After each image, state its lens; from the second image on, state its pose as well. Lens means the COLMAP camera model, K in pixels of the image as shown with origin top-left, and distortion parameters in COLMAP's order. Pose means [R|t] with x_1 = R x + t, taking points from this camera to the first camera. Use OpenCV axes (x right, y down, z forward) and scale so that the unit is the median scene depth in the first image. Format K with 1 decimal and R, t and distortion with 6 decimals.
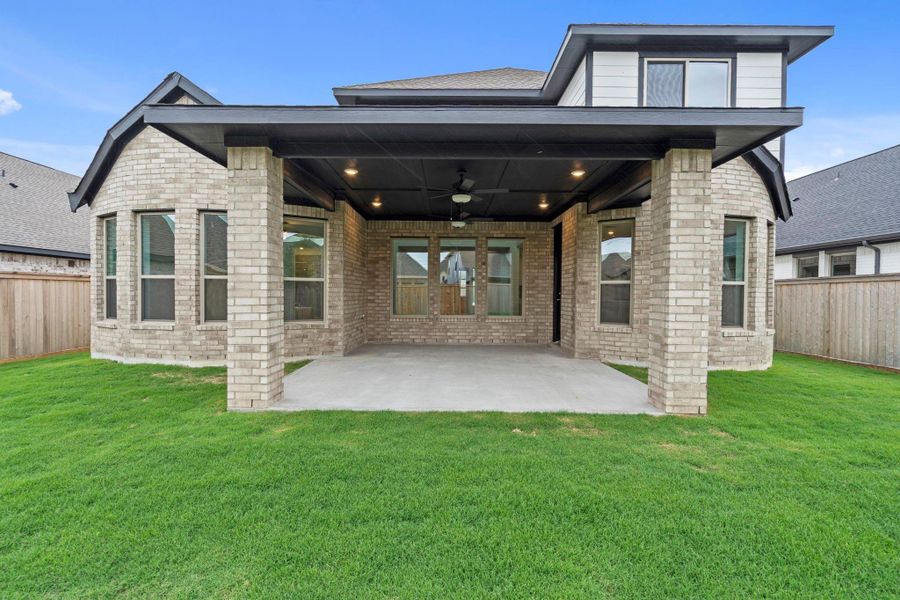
lens RADIAL K [[407.1, 0, 454.7], [0, 407.1, 300.8], [0, 0, 1]] dist [0.000808, -0.000983]
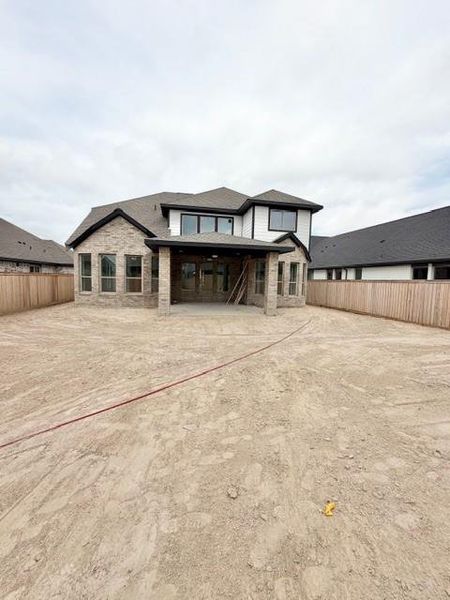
lens RADIAL K [[248.6, 0, 228.2], [0, 248.6, 296.8], [0, 0, 1]] dist [0.004338, 0.000738]
pose [[0.979866, 0.004613, 0.199601, -0.249896], [-0.016440, 0.998202, 0.057639, -0.036317], [-0.198976, -0.059760, 0.978181, -0.918033]]
